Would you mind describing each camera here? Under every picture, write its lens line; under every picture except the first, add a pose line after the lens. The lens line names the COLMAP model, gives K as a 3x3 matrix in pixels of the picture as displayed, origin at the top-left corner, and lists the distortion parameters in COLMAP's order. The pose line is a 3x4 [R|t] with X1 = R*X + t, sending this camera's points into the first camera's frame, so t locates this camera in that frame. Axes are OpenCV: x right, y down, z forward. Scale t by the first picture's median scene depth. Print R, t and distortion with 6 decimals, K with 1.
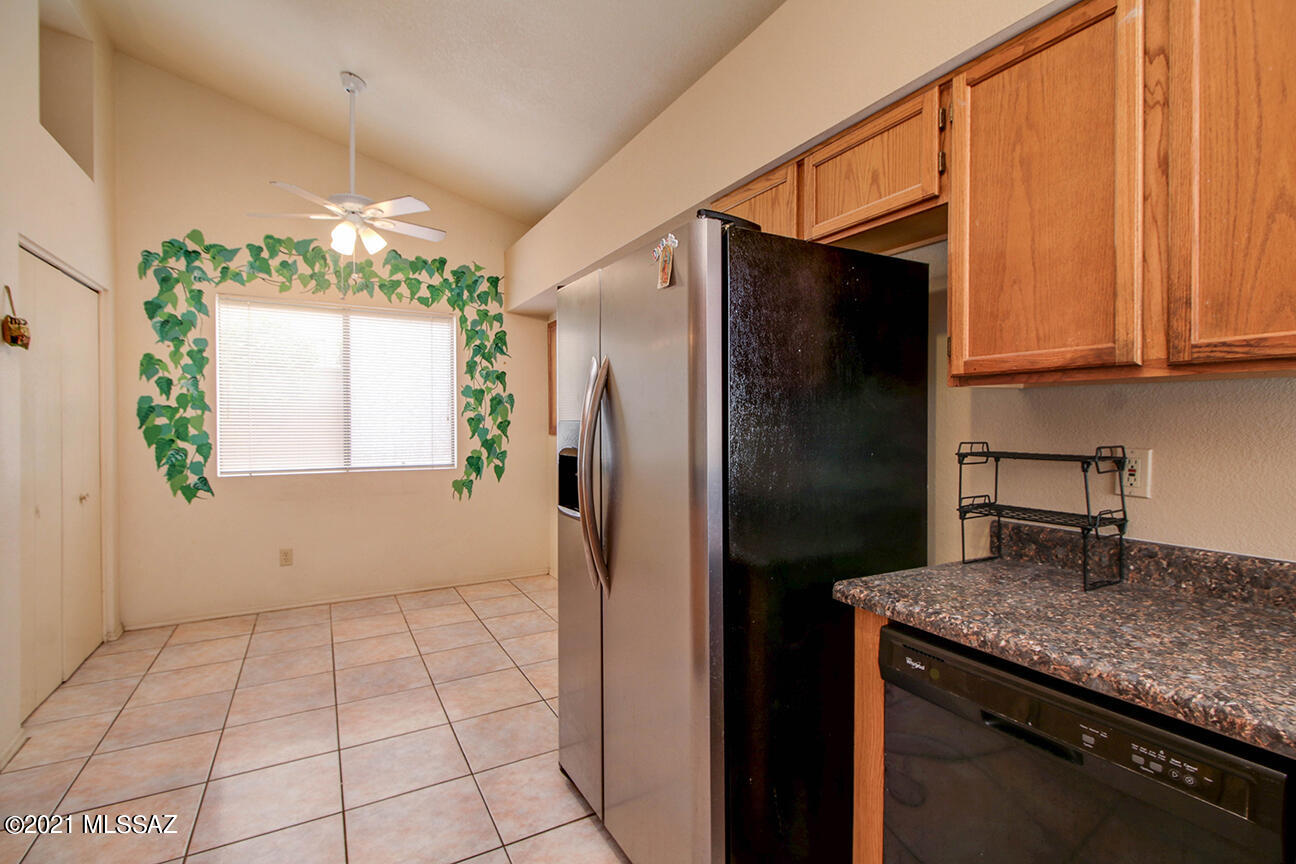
lens RADIAL K [[594.1, 0, 648.5], [0, 594.1, 427.7], [0, 0, 1]] dist [0.028339, -0.014843]
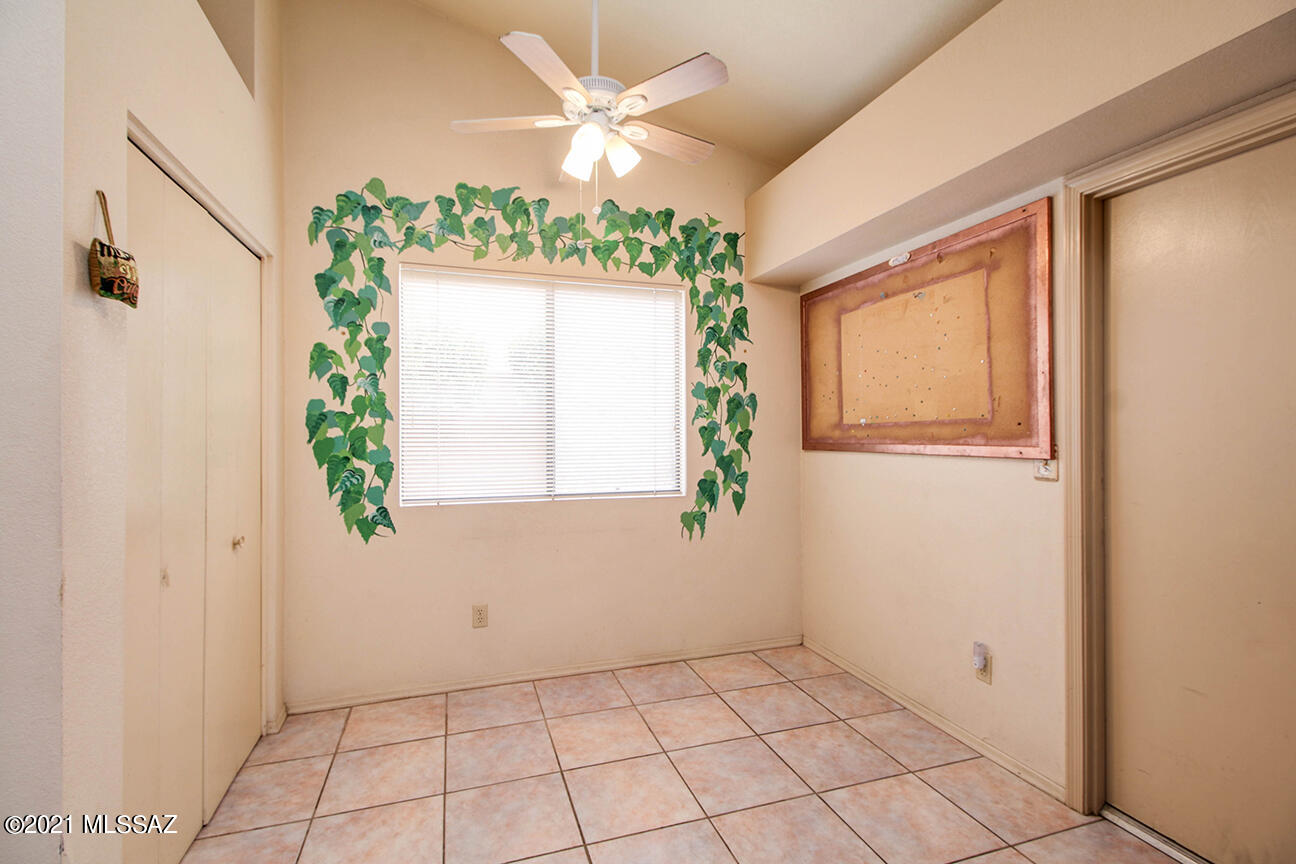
lens RADIAL K [[594.1, 0, 648.5], [0, 594.1, 427.7], [0, 0, 1]] dist [0.028339, -0.014843]
pose [[0.982752, -0.004337, -0.184876, -0.269921], [0.001443, 0.999874, -0.015784, -0.004692], [0.184922, 0.015245, 0.982635, 0.318907]]
